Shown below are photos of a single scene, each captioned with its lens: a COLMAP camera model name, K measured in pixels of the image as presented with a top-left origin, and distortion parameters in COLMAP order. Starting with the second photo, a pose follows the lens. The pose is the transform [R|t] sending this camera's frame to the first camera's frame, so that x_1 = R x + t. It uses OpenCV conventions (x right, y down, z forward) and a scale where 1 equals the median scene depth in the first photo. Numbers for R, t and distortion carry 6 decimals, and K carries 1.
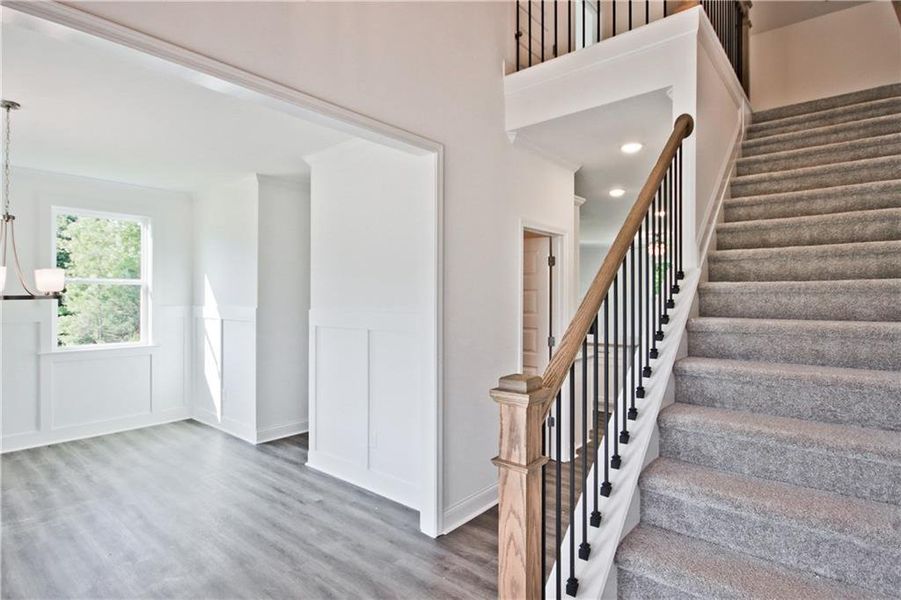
lens RADIAL K [[473.5, 0, 454.3], [0, 473.5, 297.2], [0, 0, 1]] dist [-0.003588, -0.001059]
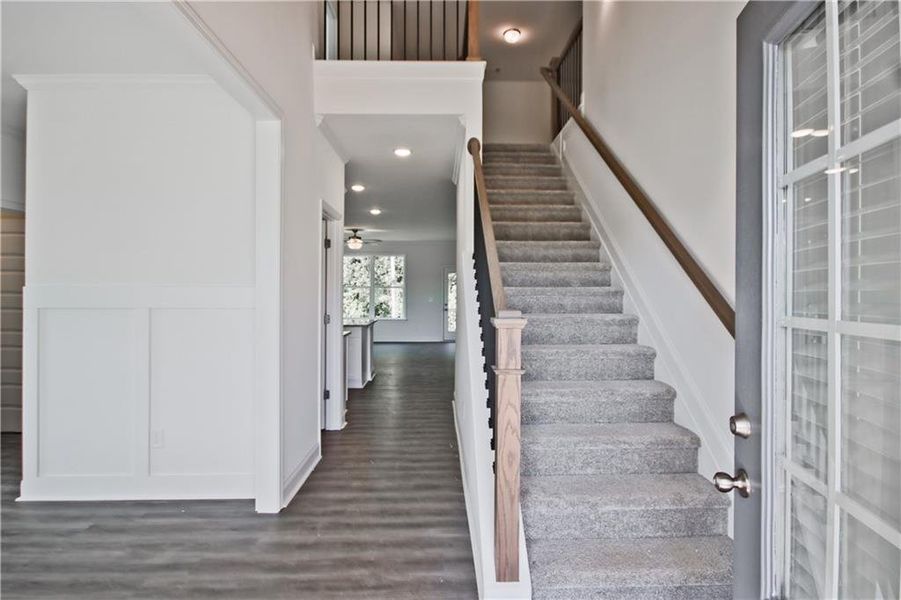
lens RADIAL K [[473.5, 0, 449.1], [0, 473.5, 296.4], [0, 0, 1]] dist [-0.003588, -0.001059]
pose [[0.749451, -0.004299, 0.662046, -0.411358], [0.002004, 0.999989, 0.004225, 0.054910], [-0.662057, -0.001840, 0.749452, 0.027499]]
